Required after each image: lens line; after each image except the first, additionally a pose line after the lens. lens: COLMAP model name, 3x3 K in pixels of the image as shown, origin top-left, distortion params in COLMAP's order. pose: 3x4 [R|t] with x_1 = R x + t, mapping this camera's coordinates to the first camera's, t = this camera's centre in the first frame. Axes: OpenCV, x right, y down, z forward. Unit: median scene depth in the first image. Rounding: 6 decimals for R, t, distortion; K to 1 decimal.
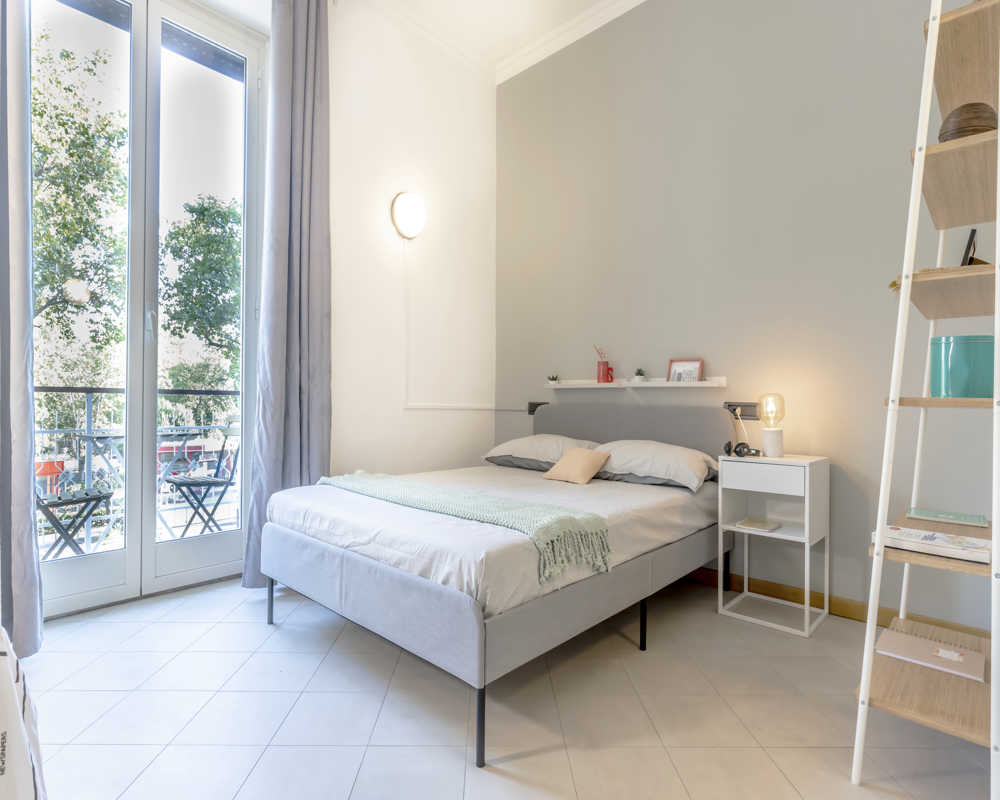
lens RADIAL K [[517.9, 0, 500.0], [0, 517.9, 400.0], [0, 0, 1]] dist [-0.000962, -0.001251]
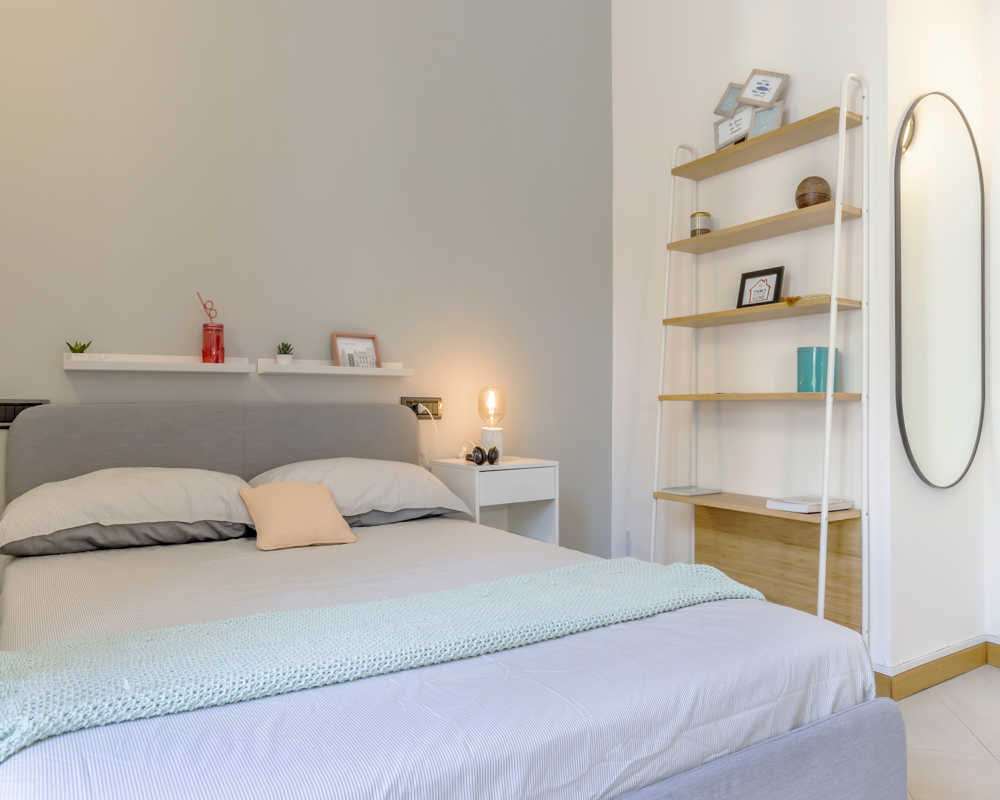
lens RADIAL K [[724.2, 0, 443.9], [0, 724.2, 383.7], [0, 0, 1]] dist [0.002379, -0.000179]
pose [[0.282672, 0.010872, 0.959155, -0.594569], [0.000920, 0.999932, -0.011605, -0.002969], [-0.959216, 0.004163, 0.282643, 0.692408]]
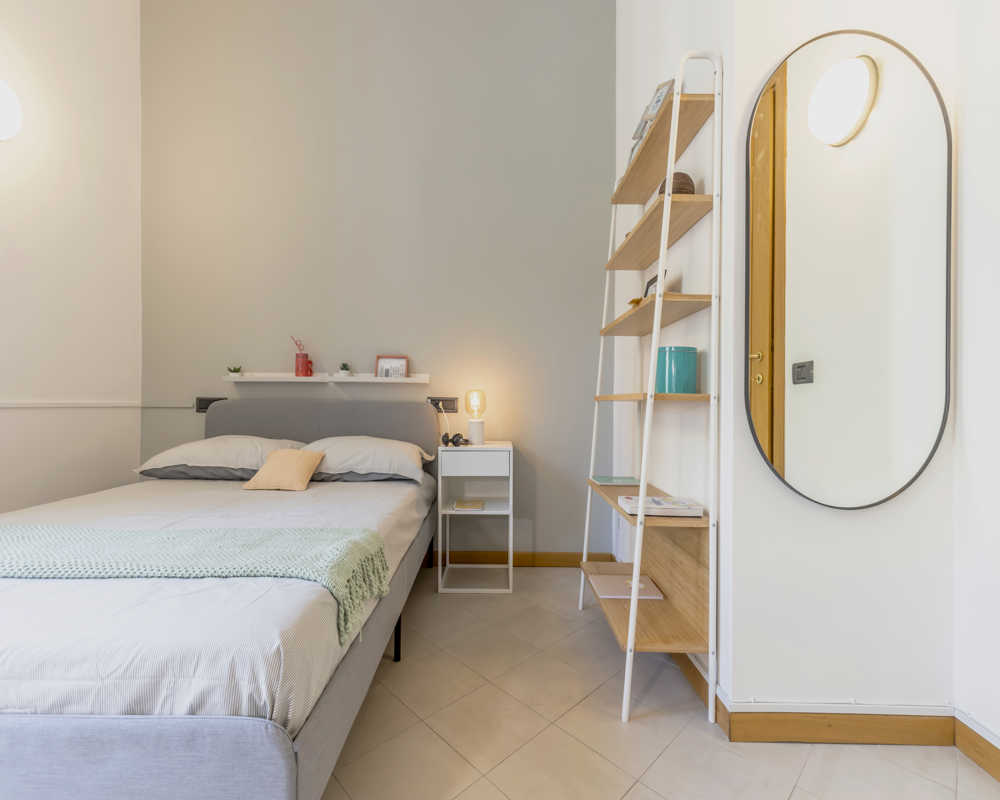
lens RADIAL K [[439.0, 0, 483.7], [0, 439.0, 396.6], [0, 0, 1]] dist [0.002514, -0.000425]
pose [[0.741005, -0.001254, 0.671499, -0.114332], [-0.000816, 0.999996, 0.002768, 0.000513], [-0.671499, -0.002599, 0.741000, 0.243420]]
